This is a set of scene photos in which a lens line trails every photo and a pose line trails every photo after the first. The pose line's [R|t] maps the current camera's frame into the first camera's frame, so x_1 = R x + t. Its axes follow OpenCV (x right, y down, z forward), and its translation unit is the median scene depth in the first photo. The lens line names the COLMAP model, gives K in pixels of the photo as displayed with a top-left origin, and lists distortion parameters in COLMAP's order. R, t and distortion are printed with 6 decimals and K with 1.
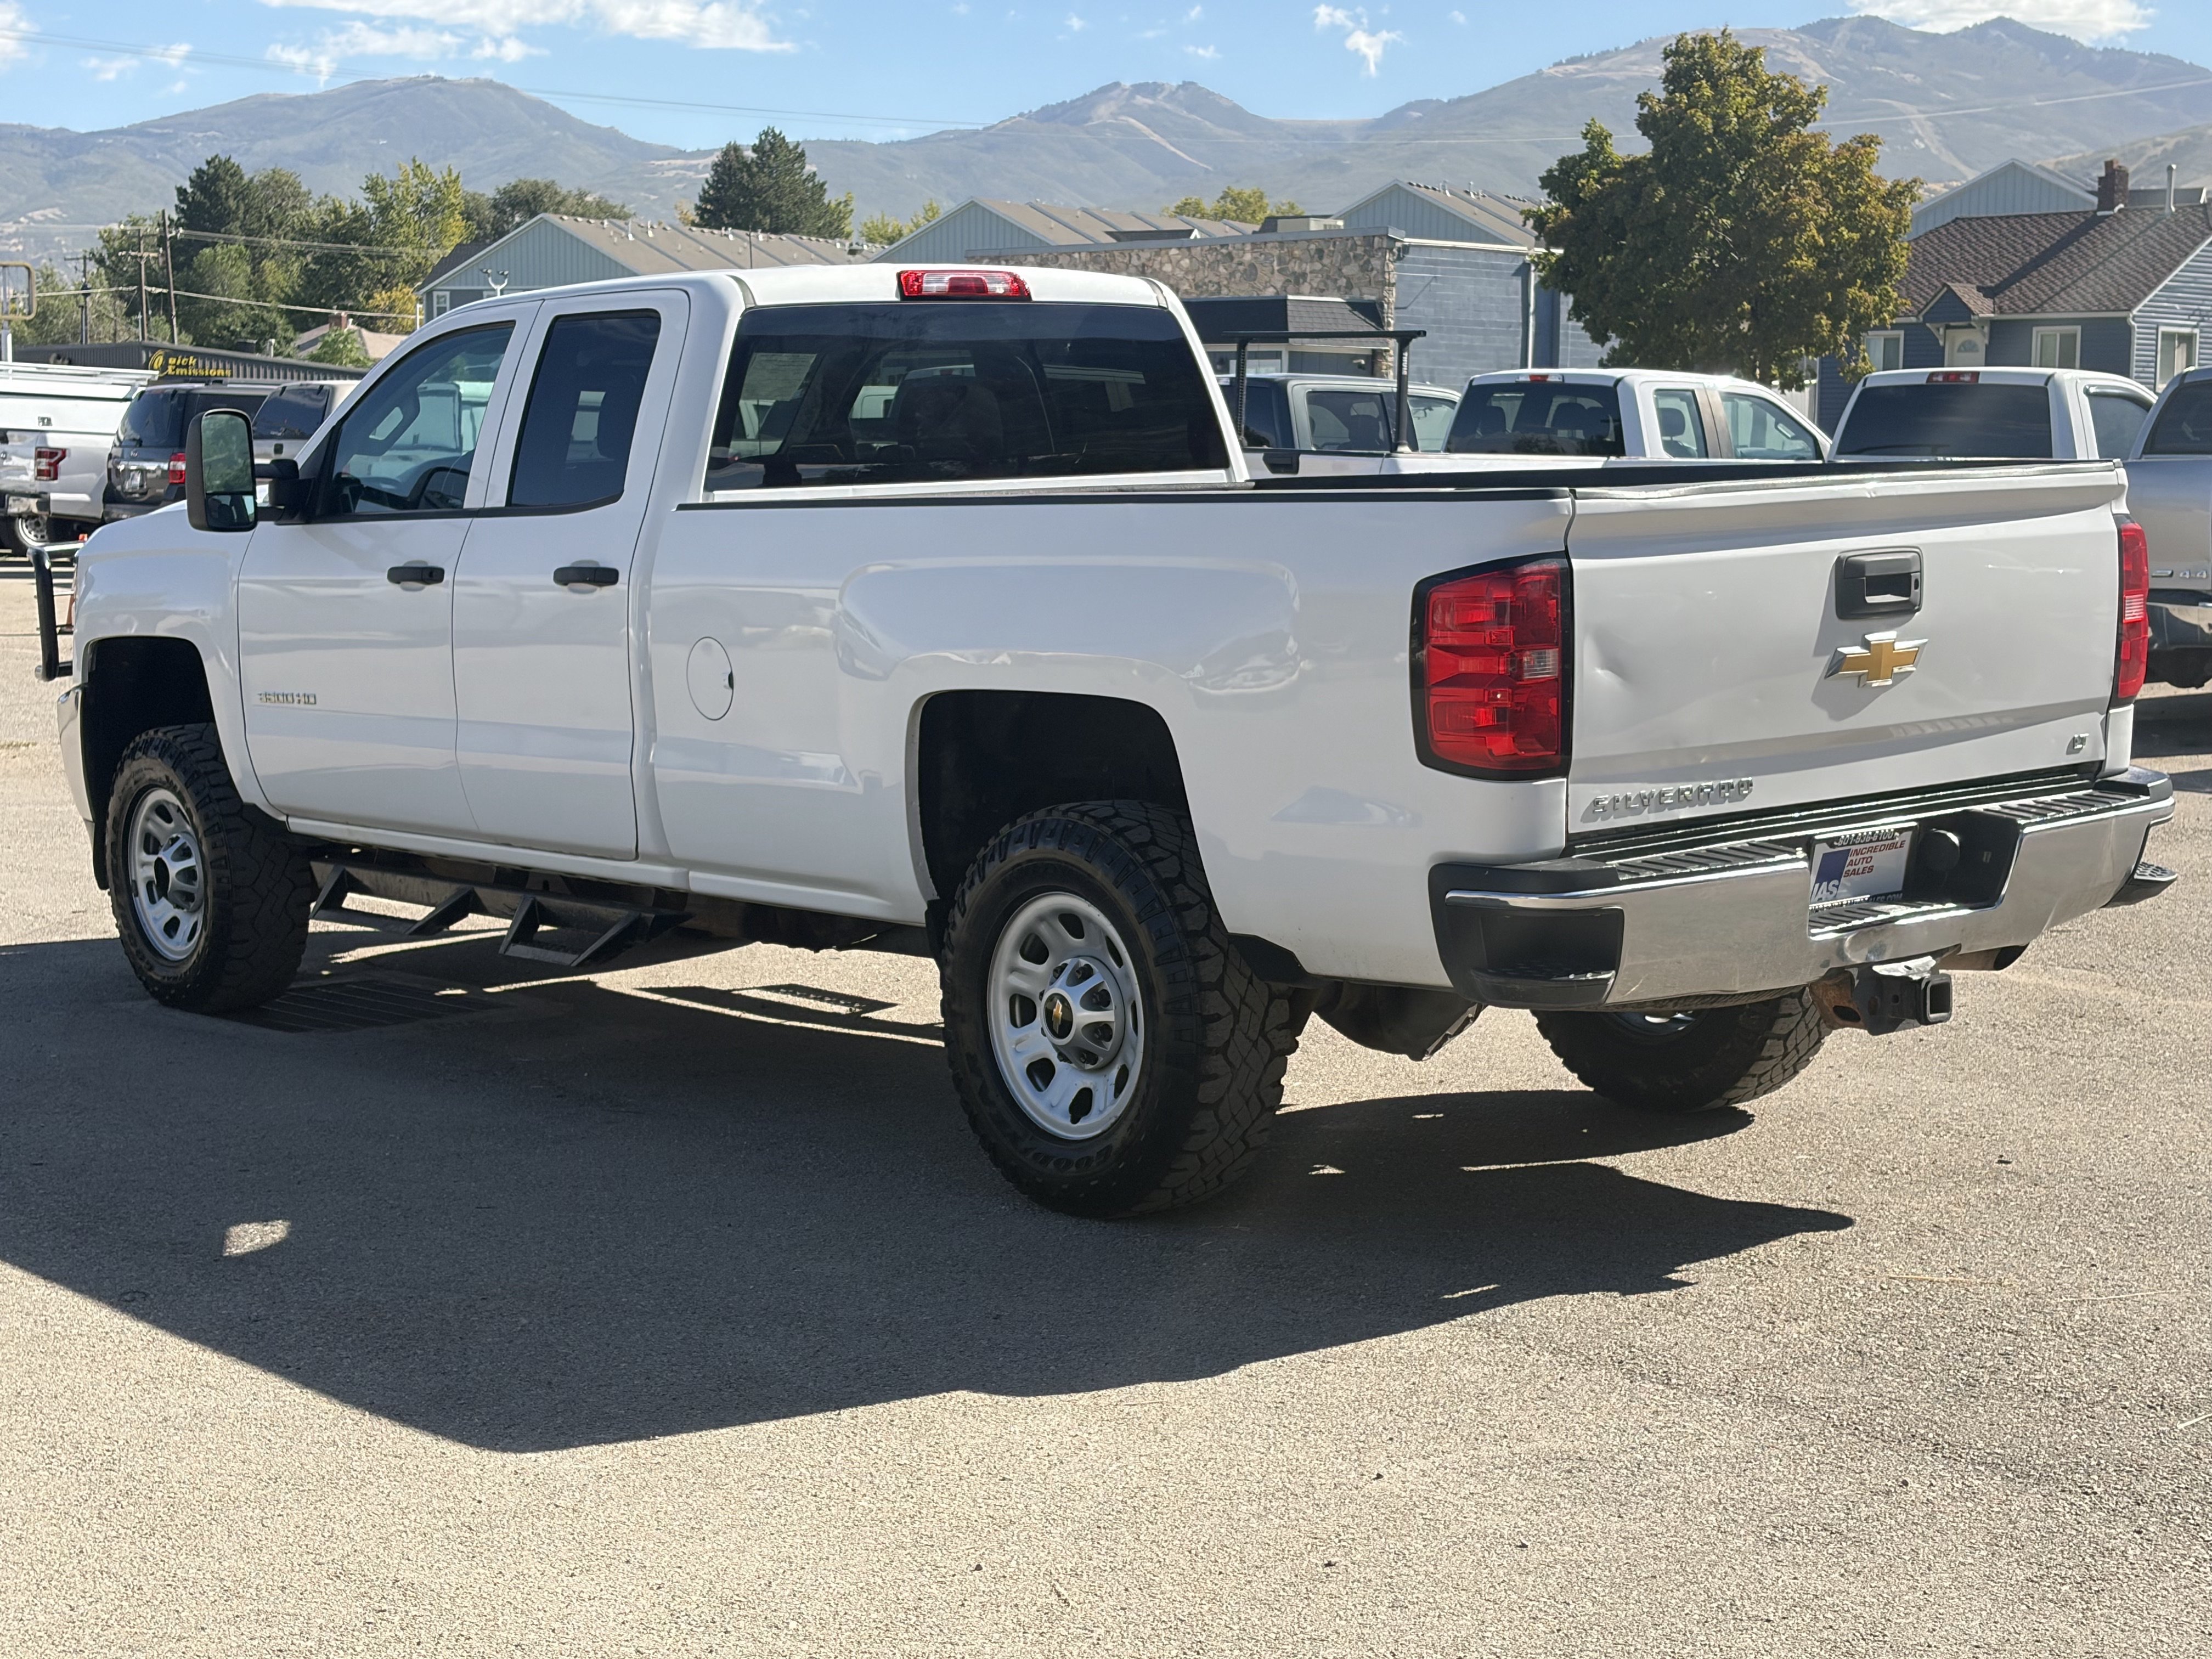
lens RADIAL K [[3341.0, 0, 1115.9], [0, 3341.0, 824.7], [0, 0, 1]] dist [0.119919, 0.000000]
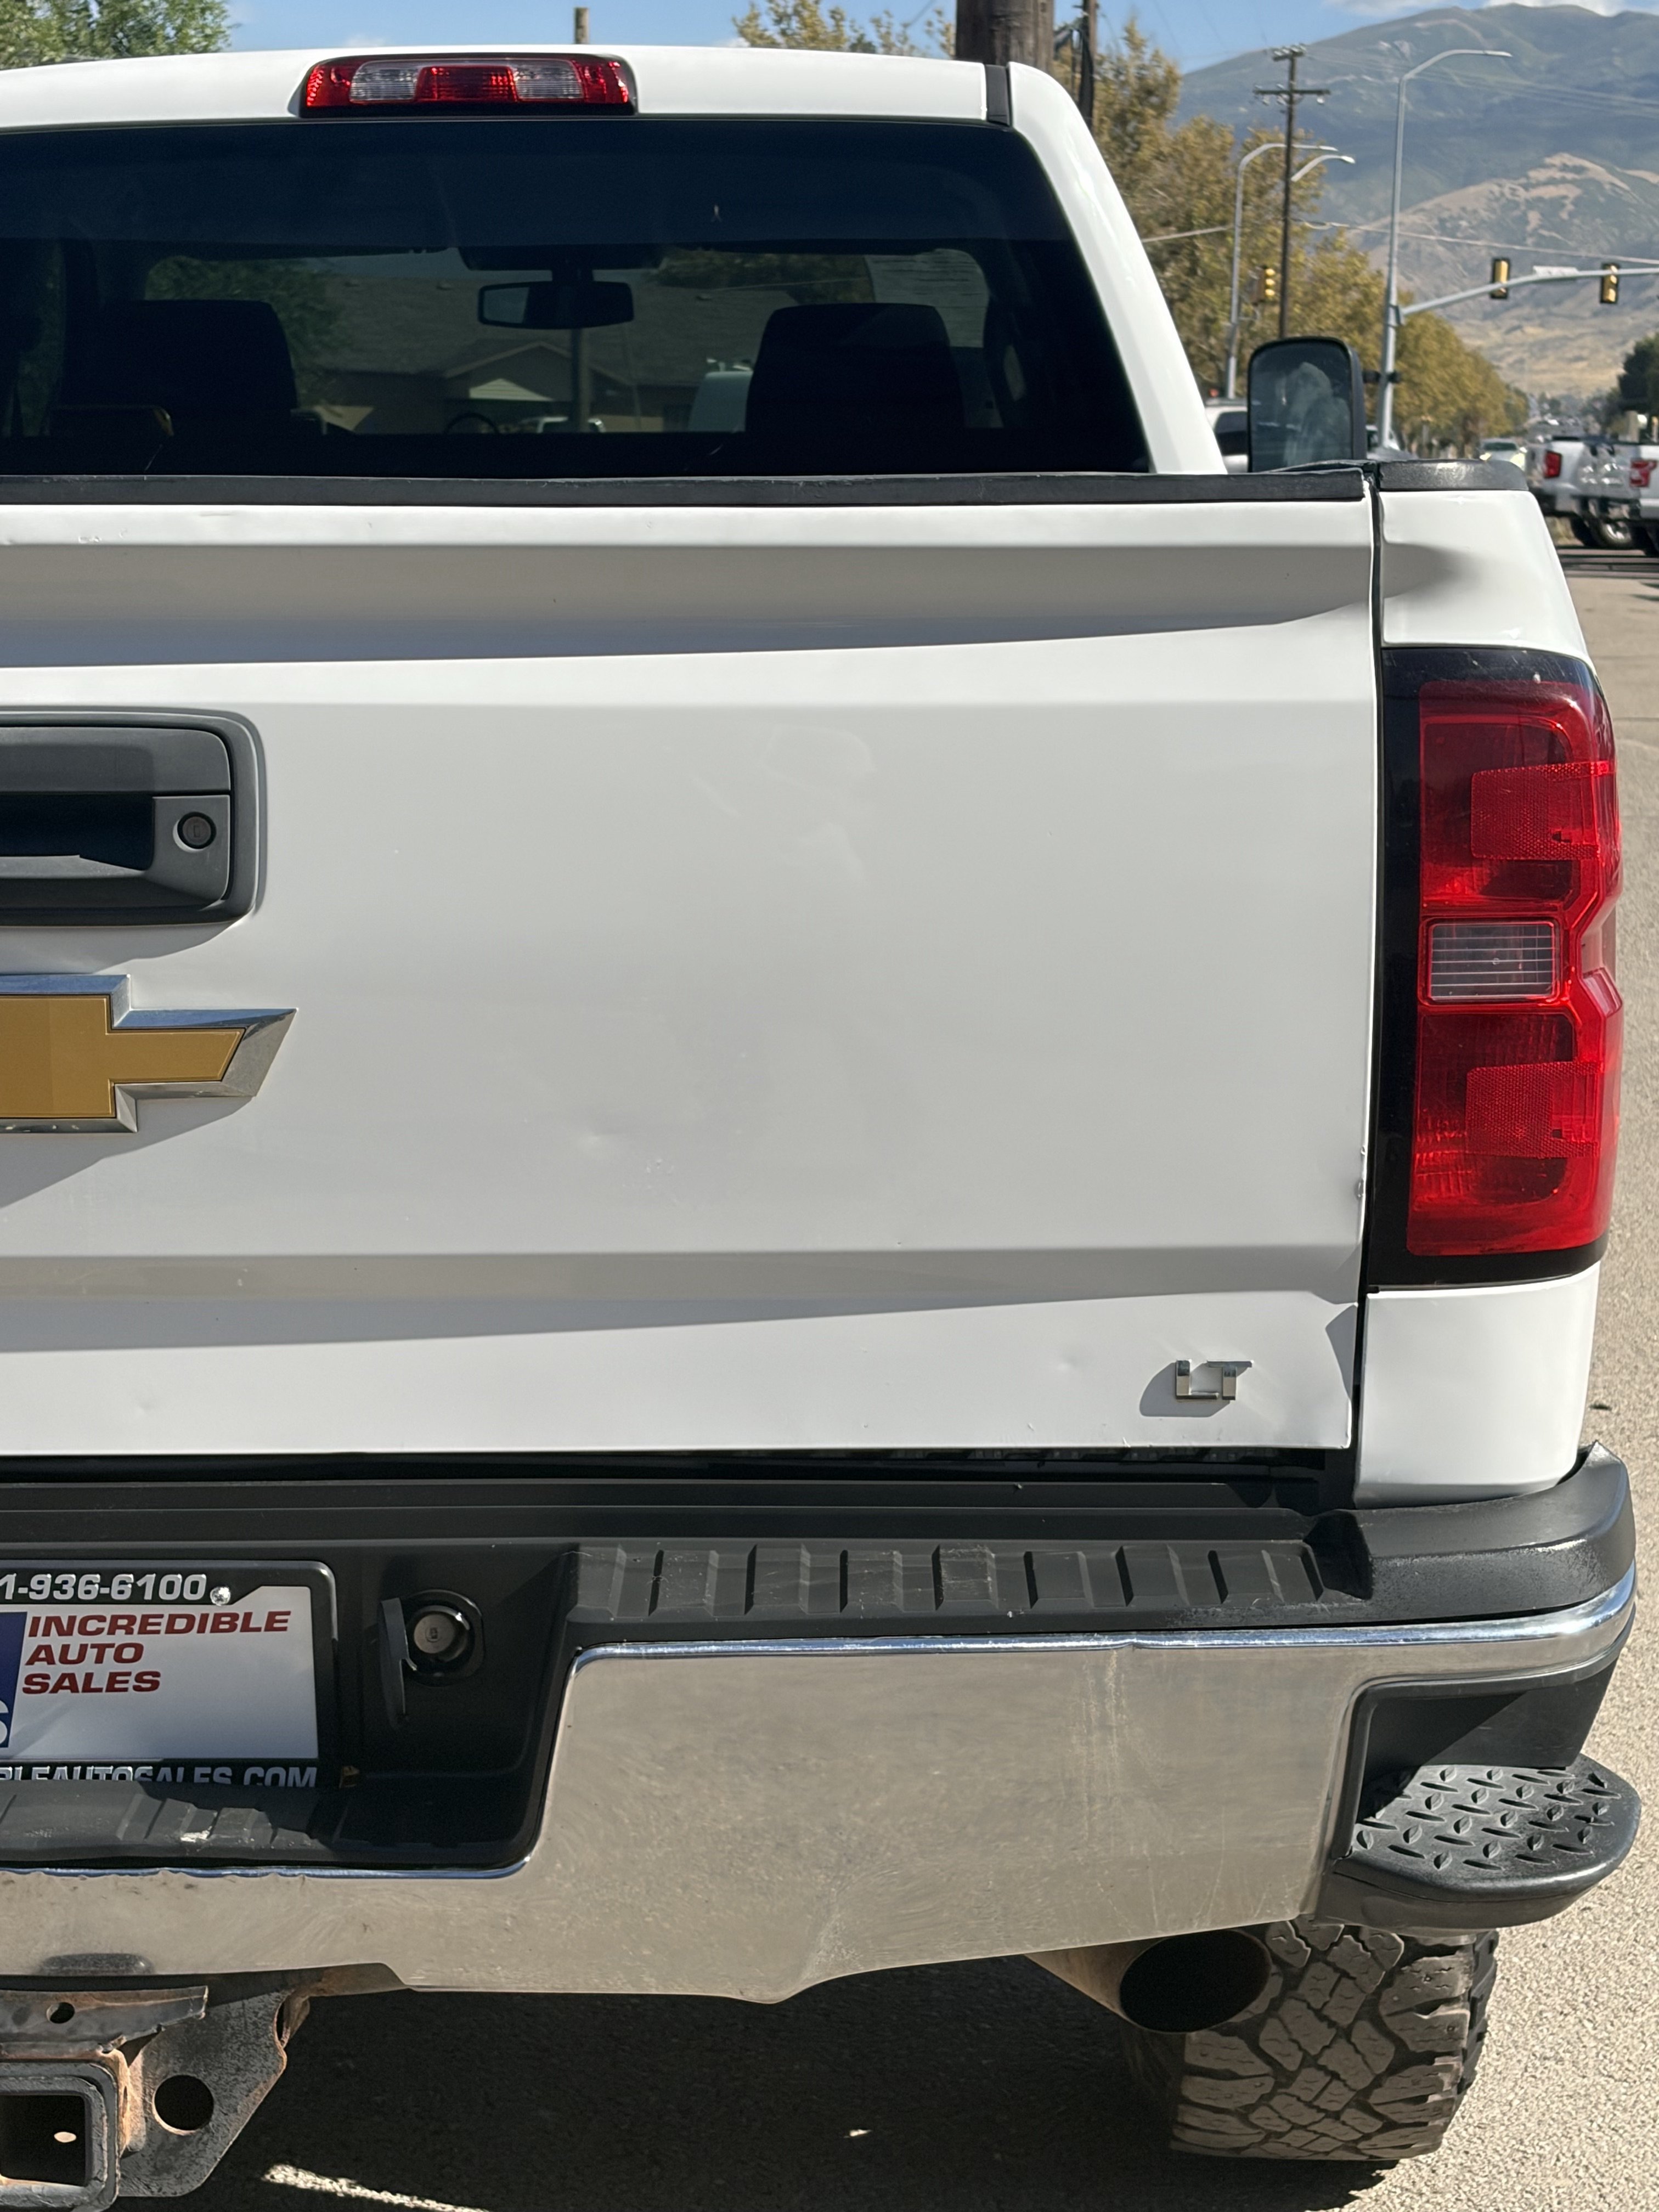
lens RADIAL K [[4291.1, 0, 788.3], [0, 4291.1, 1107.4], [0, 0, 1]] dist [0.148867, 0.000000]
pose [[0.749786, 0.112053, -0.652124, 0.544270], [-0.090372, 0.993663, 0.066833, -0.077042], [0.655480, 0.008823, 0.755161, 0.726467]]
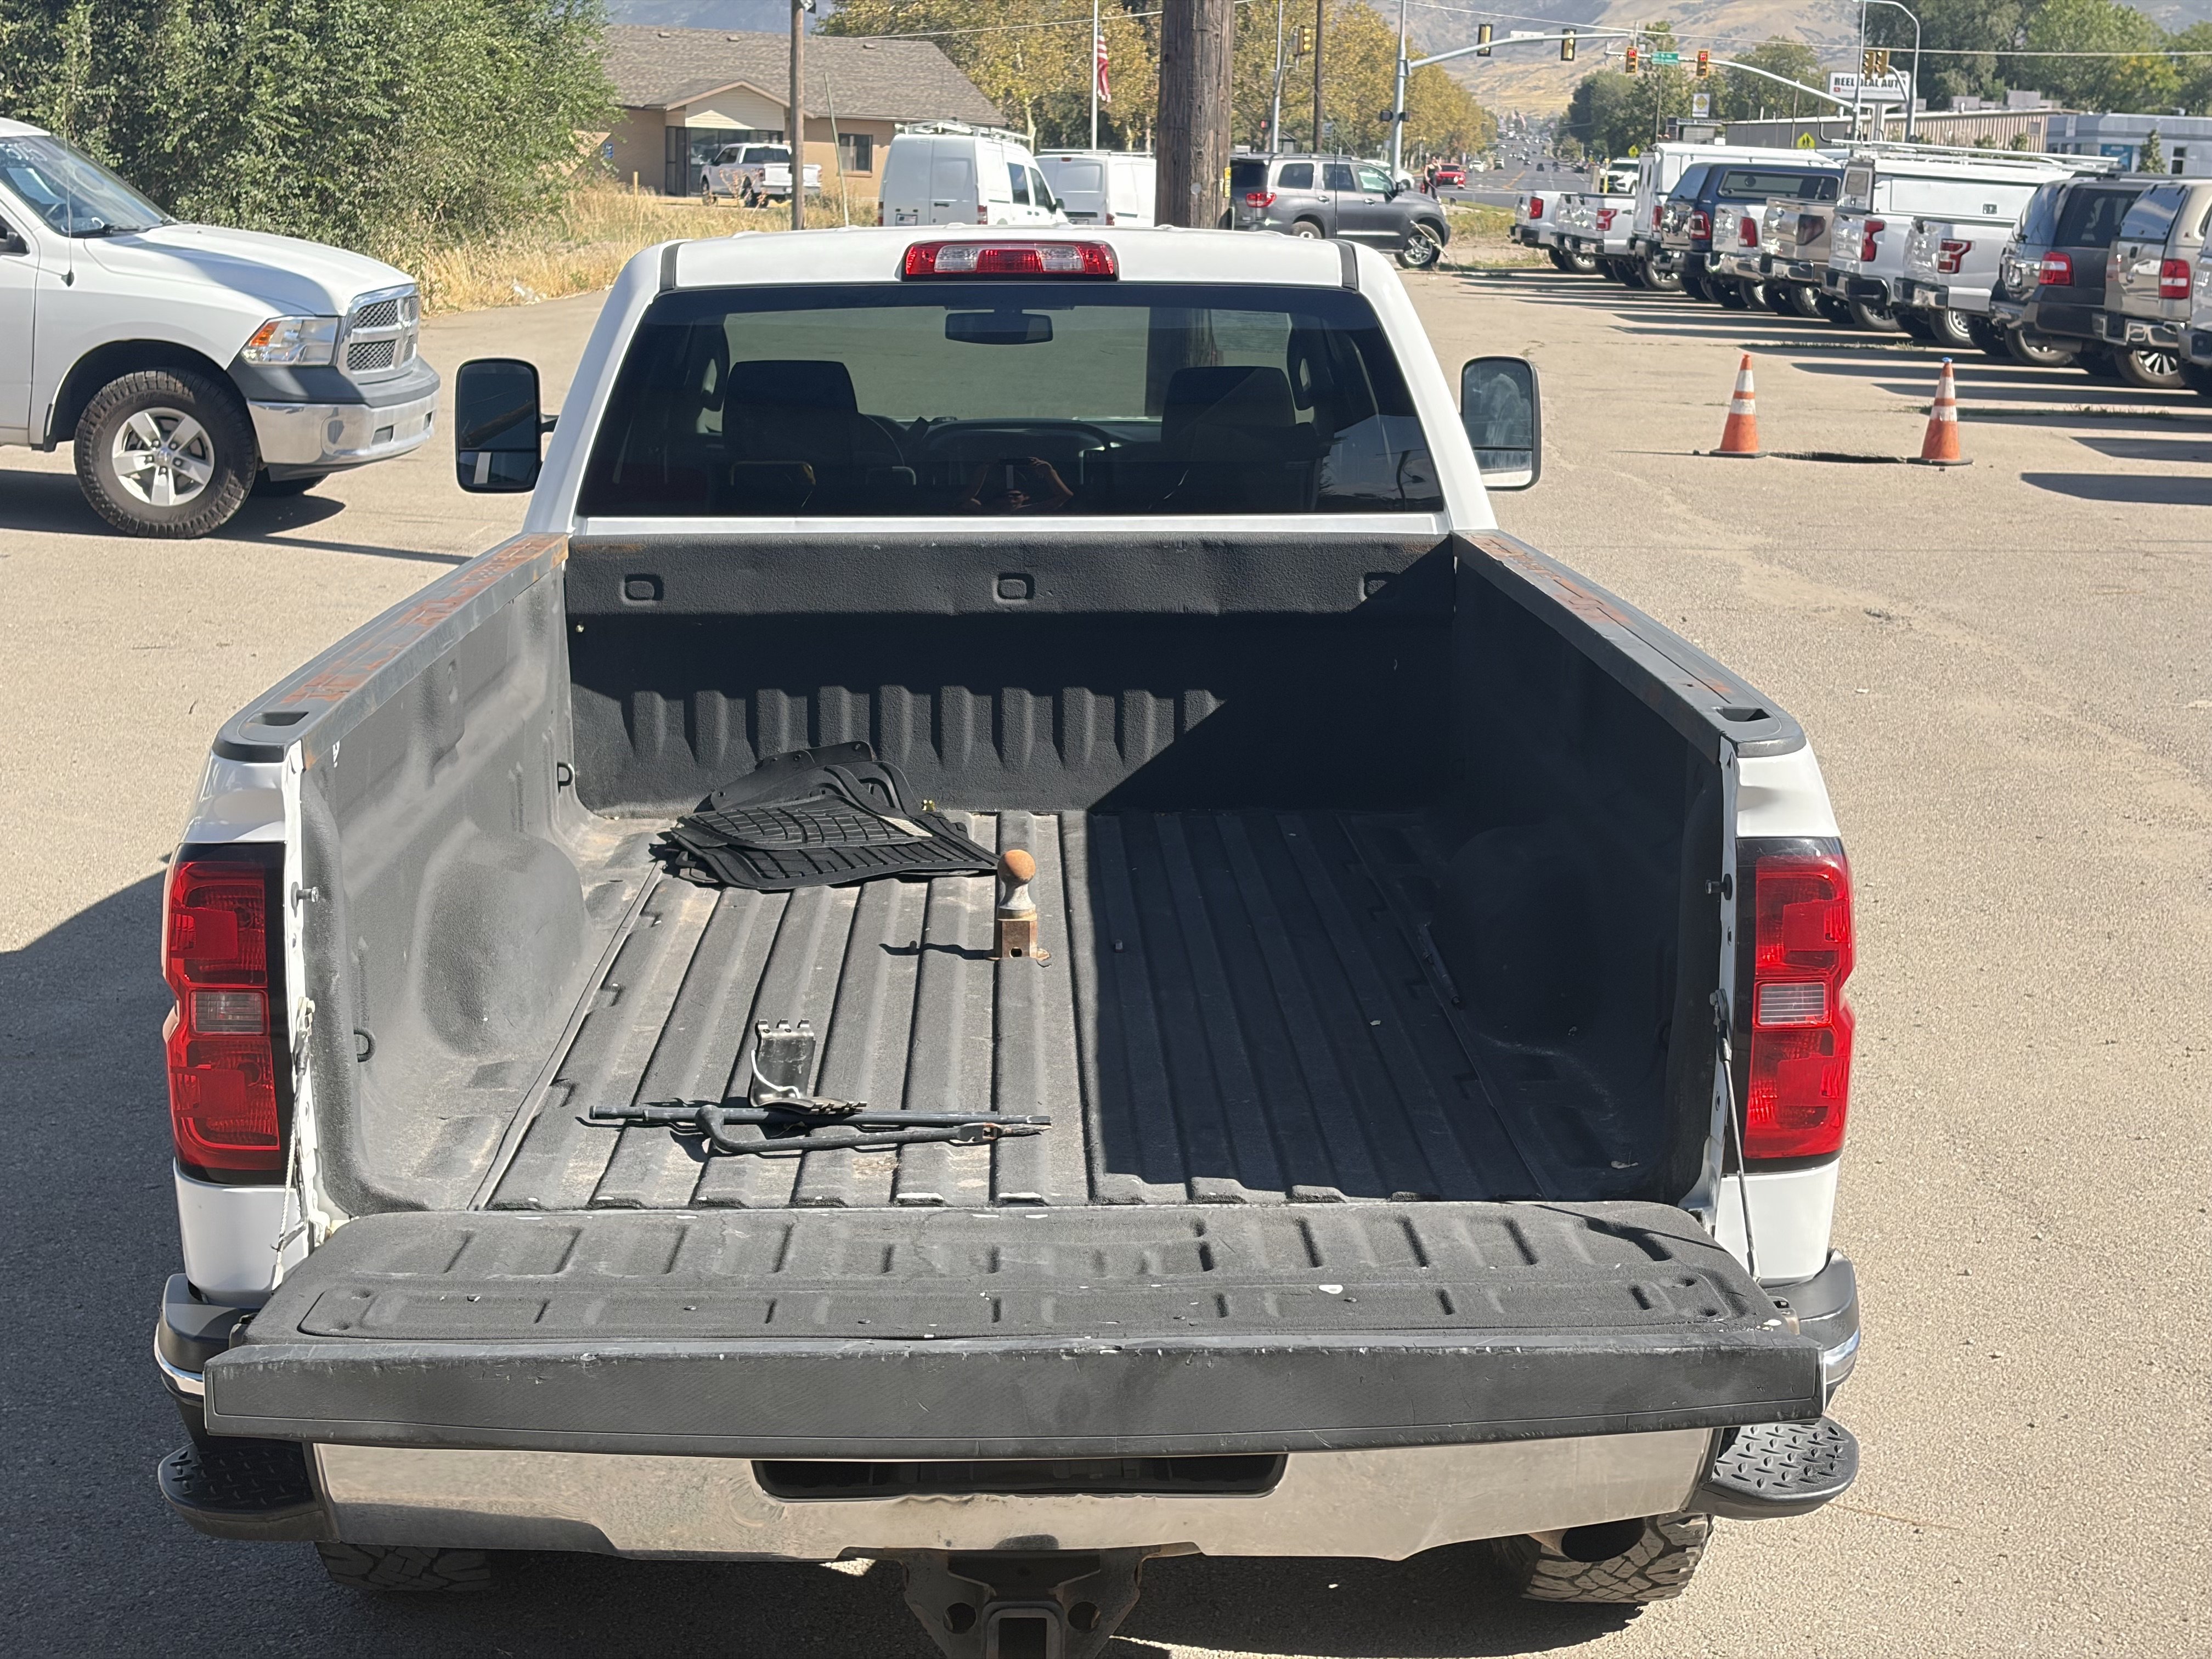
lens RADIAL K [[3341.0, 0, 1097.0], [0, 3341.0, 824.3], [0, 0, 1]] dist [0.119919, 0.000000]
pose [[0.782124, 0.140031, -0.607185, 0.586058], [-0.094668, 0.989814, 0.106331, -0.152527], [0.615890, -0.025683, 0.787414, 0.536565]]
